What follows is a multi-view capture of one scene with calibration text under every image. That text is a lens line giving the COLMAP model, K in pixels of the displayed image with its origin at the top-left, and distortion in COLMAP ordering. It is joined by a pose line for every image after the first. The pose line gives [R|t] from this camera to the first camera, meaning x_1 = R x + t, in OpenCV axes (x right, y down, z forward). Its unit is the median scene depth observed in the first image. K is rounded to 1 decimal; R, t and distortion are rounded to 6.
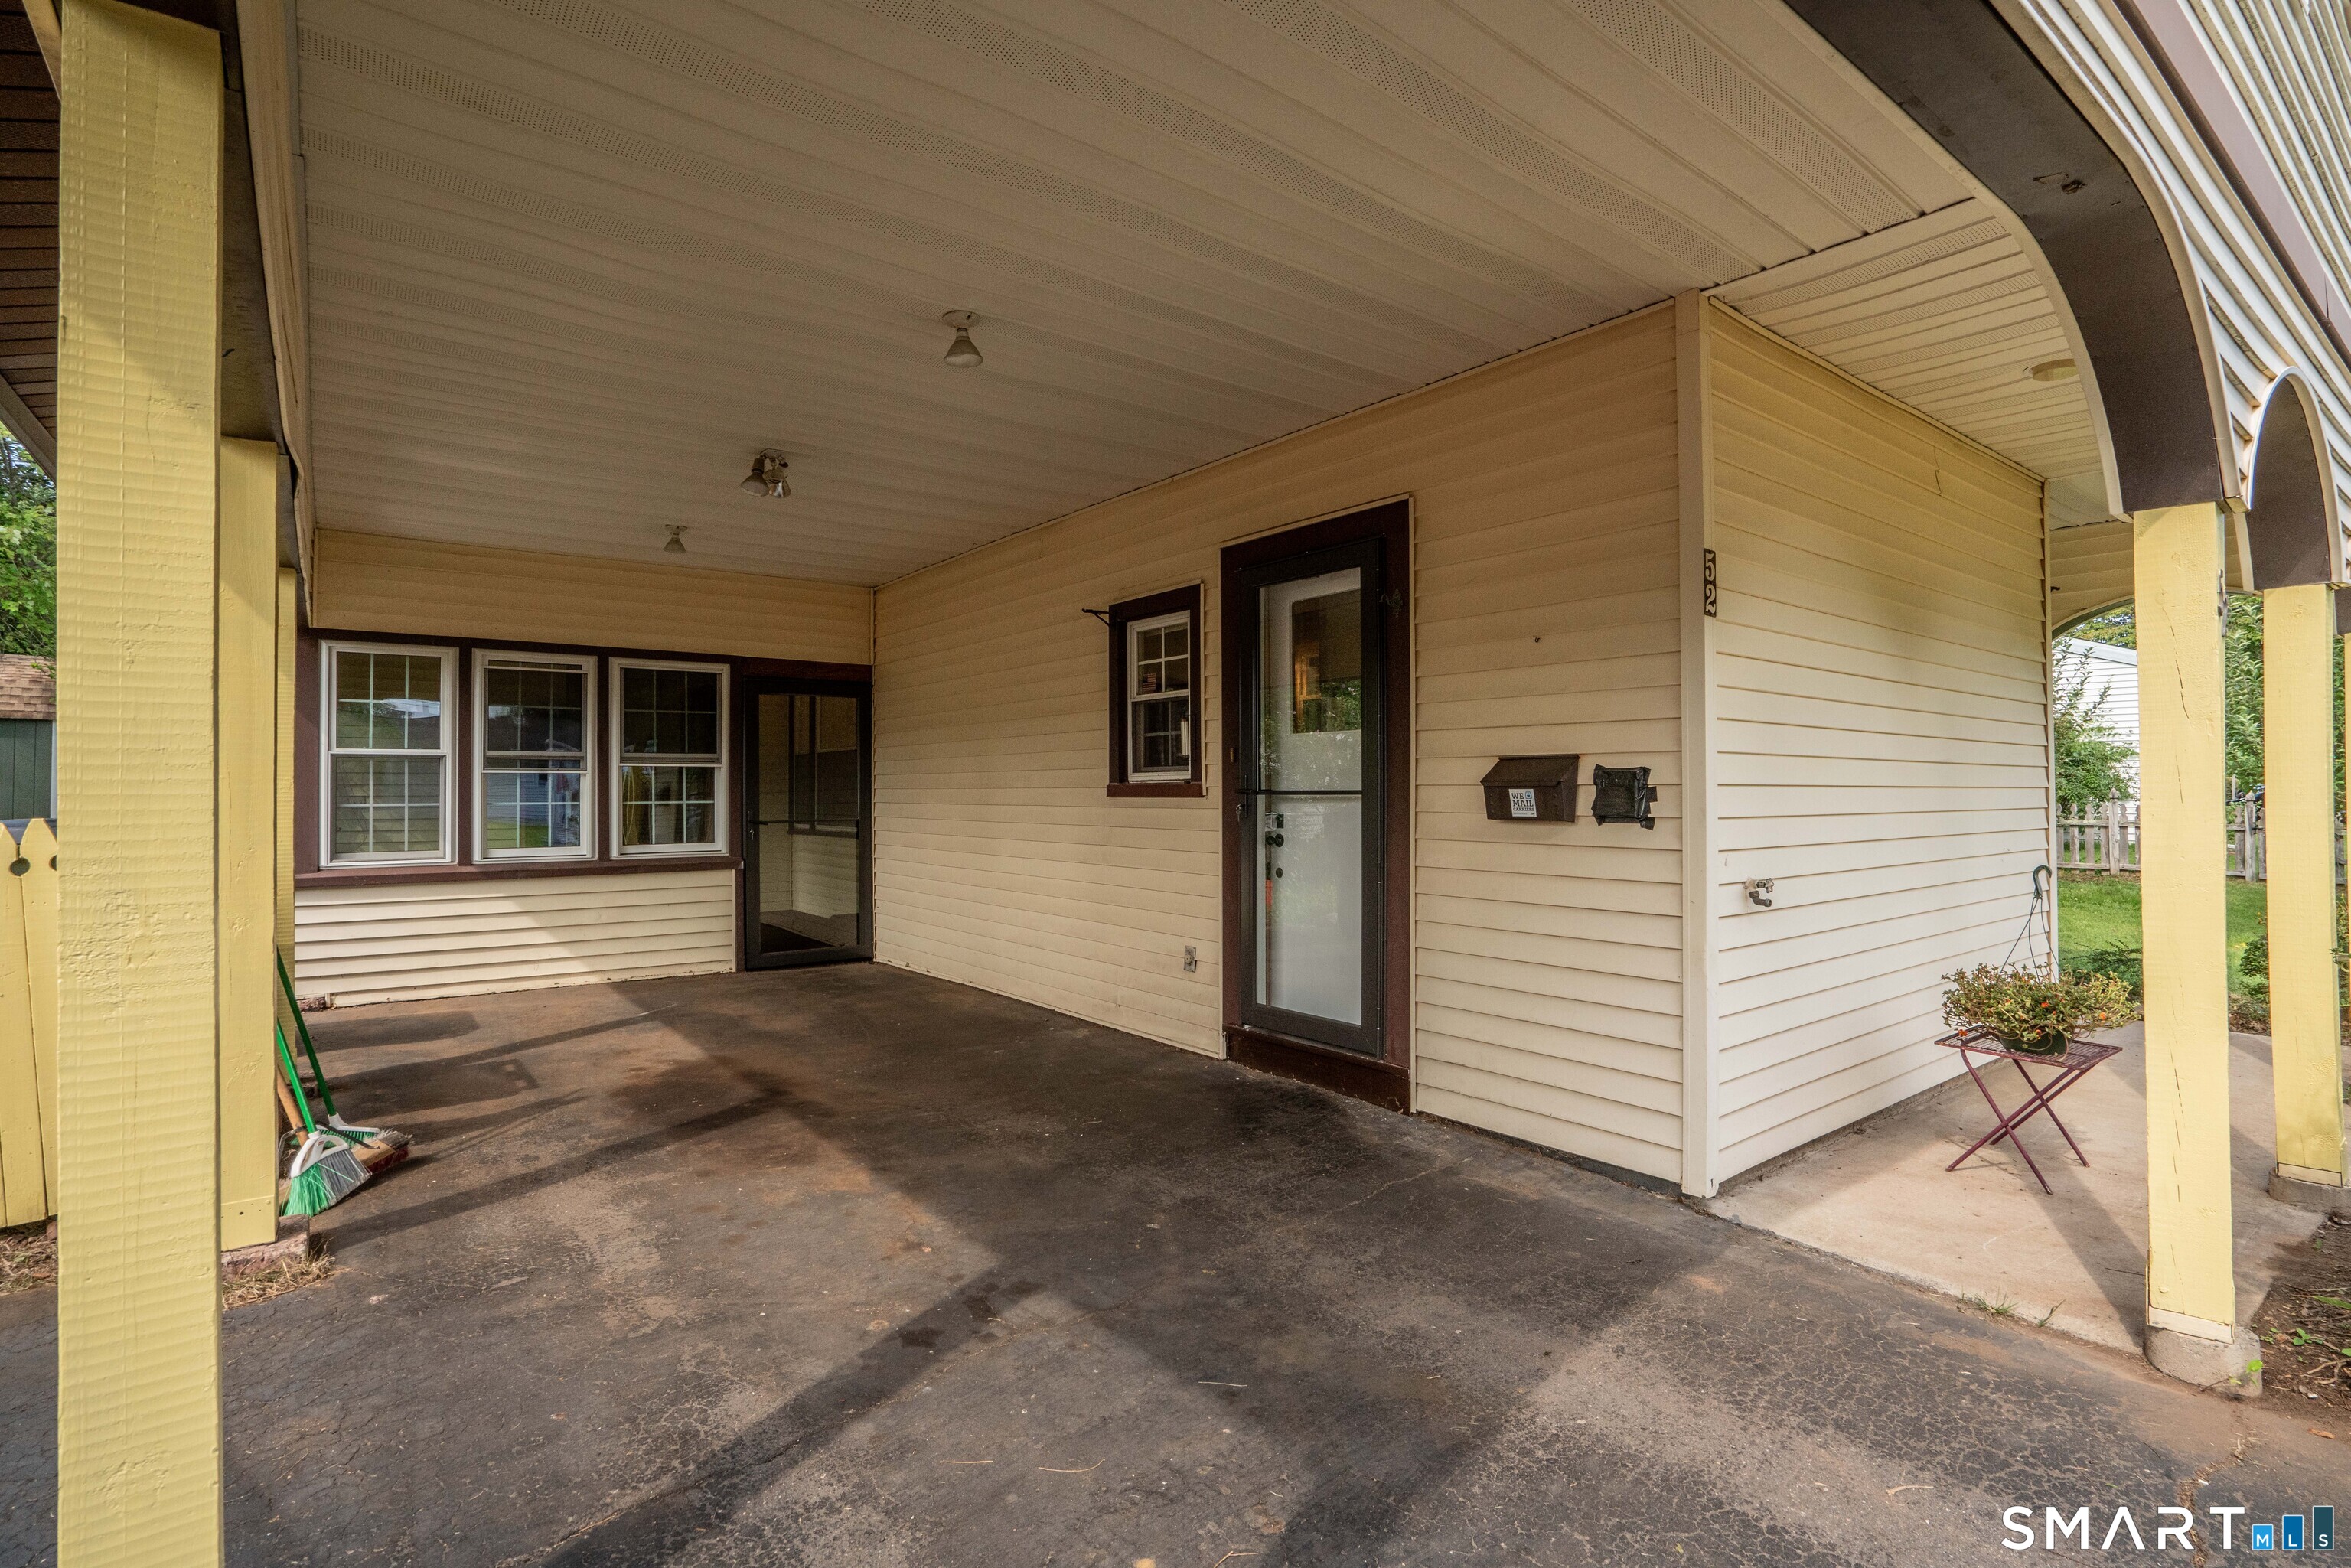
lens RADIAL K [[1079.5, 0, 1170.2], [0, 1079.5, 771.3], [0, 0, 1]] dist [-0.040721, 0.015100]
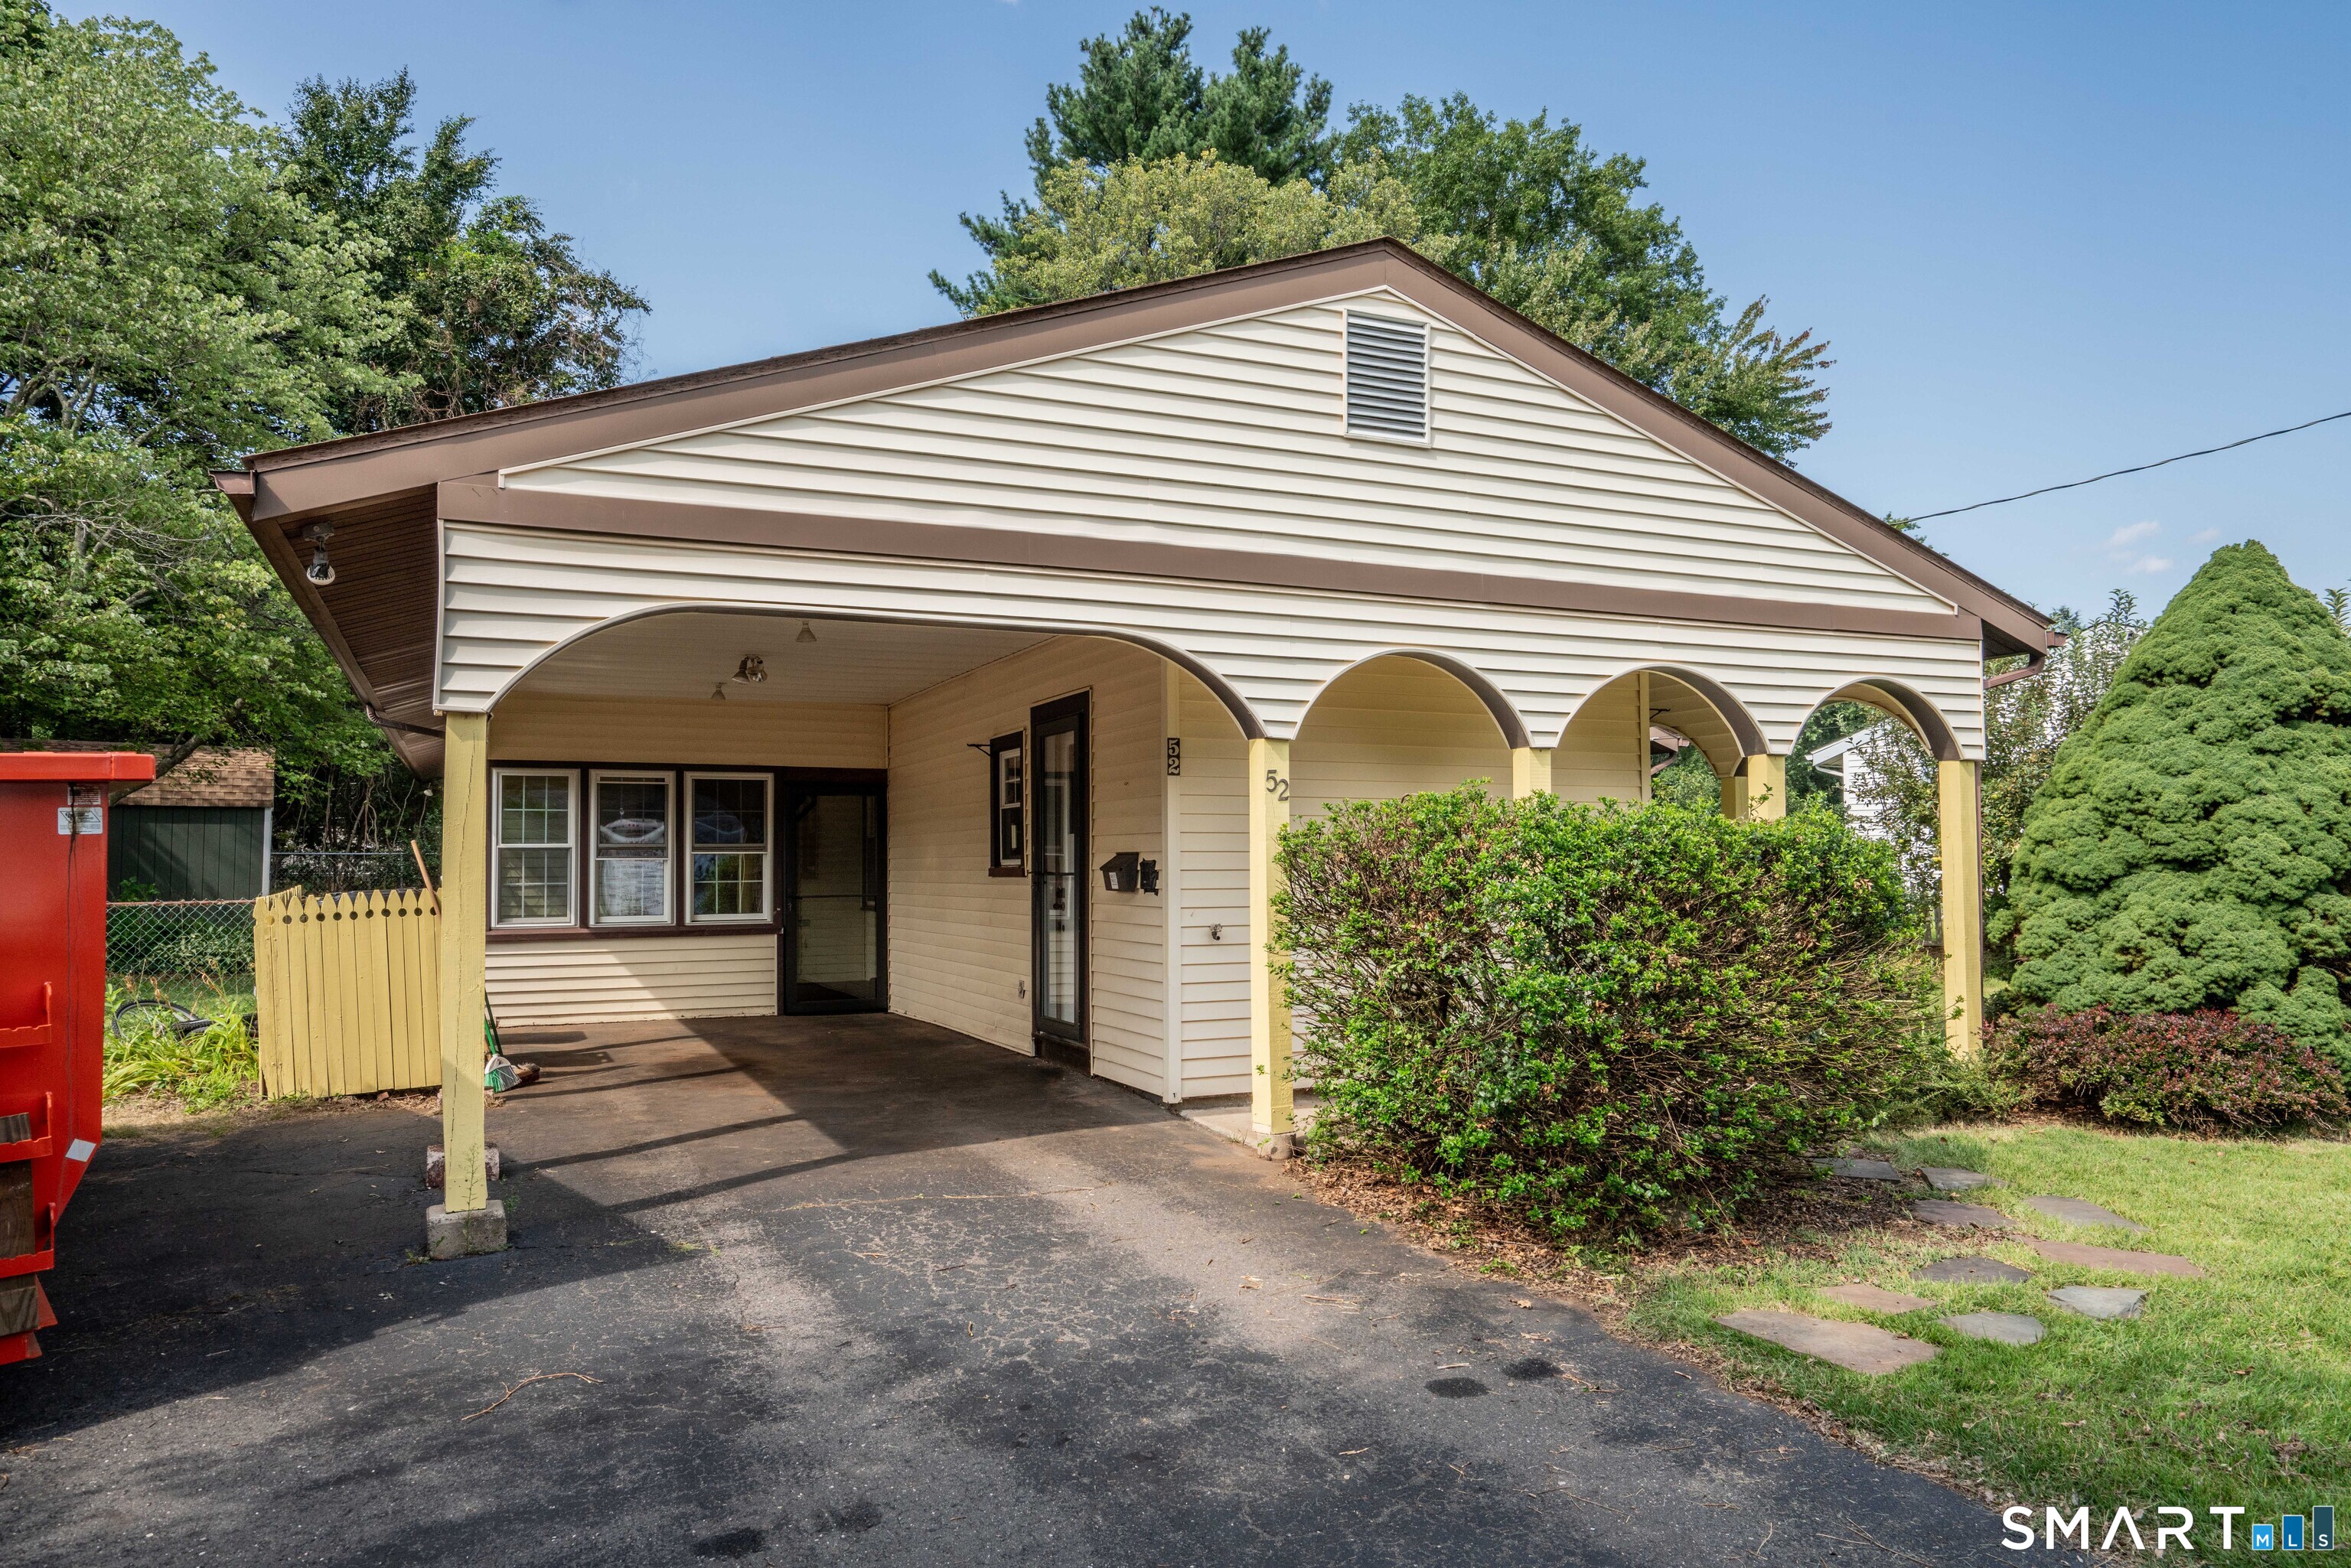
lens RADIAL K [[1555.2, 0, 1175.5], [0, 1555.2, 784.0], [0, 0, 1]] dist [0.000714, 0.001251]
pose [[0.968779, -0.017011, -0.247341, 0.569979], [0.008737, 0.999366, -0.034513, -0.020863], [0.247771, 0.031275, 0.968314, -0.751913]]
